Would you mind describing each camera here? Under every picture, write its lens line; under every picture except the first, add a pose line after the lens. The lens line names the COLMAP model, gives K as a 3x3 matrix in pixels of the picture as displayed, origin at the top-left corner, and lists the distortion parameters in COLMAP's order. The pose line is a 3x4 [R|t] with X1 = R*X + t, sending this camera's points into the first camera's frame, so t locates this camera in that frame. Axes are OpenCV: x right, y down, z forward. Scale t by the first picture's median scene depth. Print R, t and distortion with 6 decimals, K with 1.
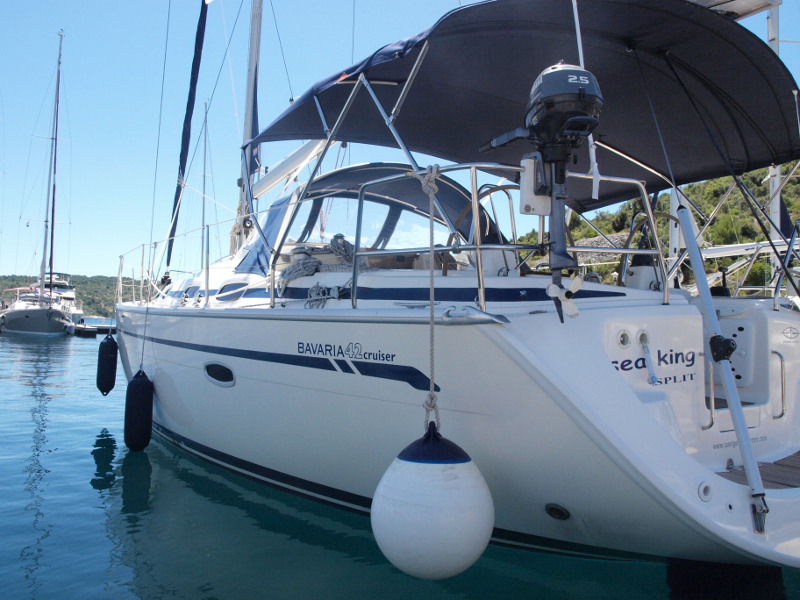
lens RADIAL K [[654.9, 0, 400.3], [0, 654.9, 296.2], [0, 0, 1]] dist [-0.096724, 0.047693]
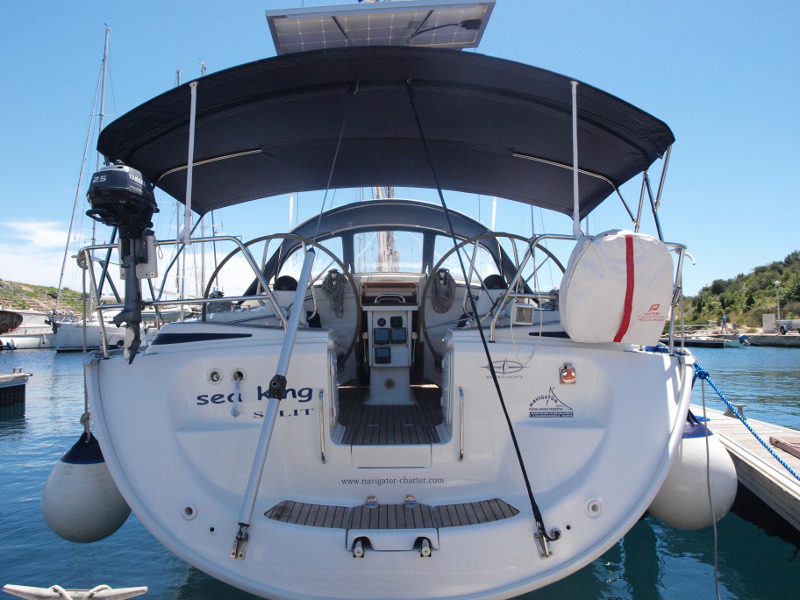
lens RADIAL K [[654.9, 0, 397.1], [0, 654.9, 301.2], [0, 0, 1]] dist [-0.096724, 0.047693]
pose [[0.845993, -0.046070, -0.531201, 1.164769], [0.045957, 0.998853, -0.013437, -0.035214], [0.531210, -0.013044, 0.847140, 0.173759]]
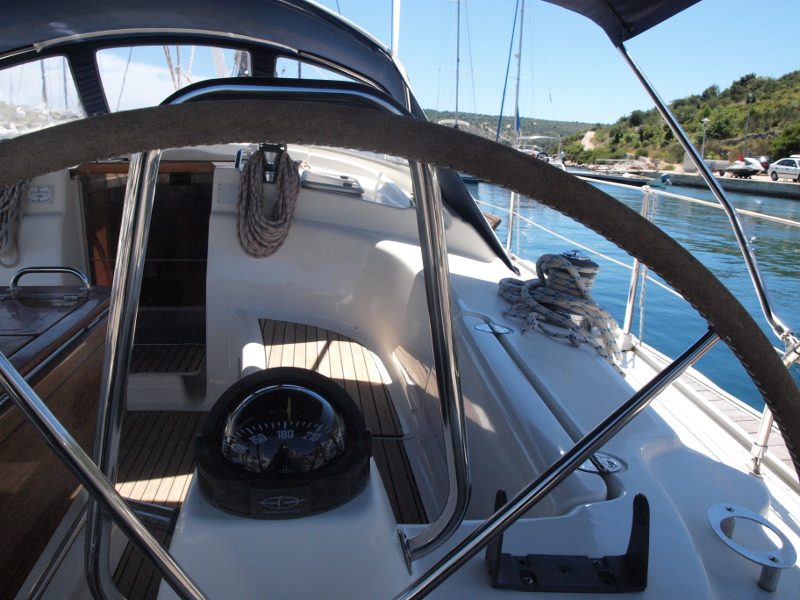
lens RADIAL K [[654.9, 0, 402.4], [0, 654.9, 300.5], [0, 0, 1]] dist [-0.096724, 0.047693]
pose [[0.909540, 0.095354, -0.404531, 0.691498], [0.013745, 0.965892, 0.258581, -0.189878], [0.415390, -0.240750, 0.877206, 1.351256]]
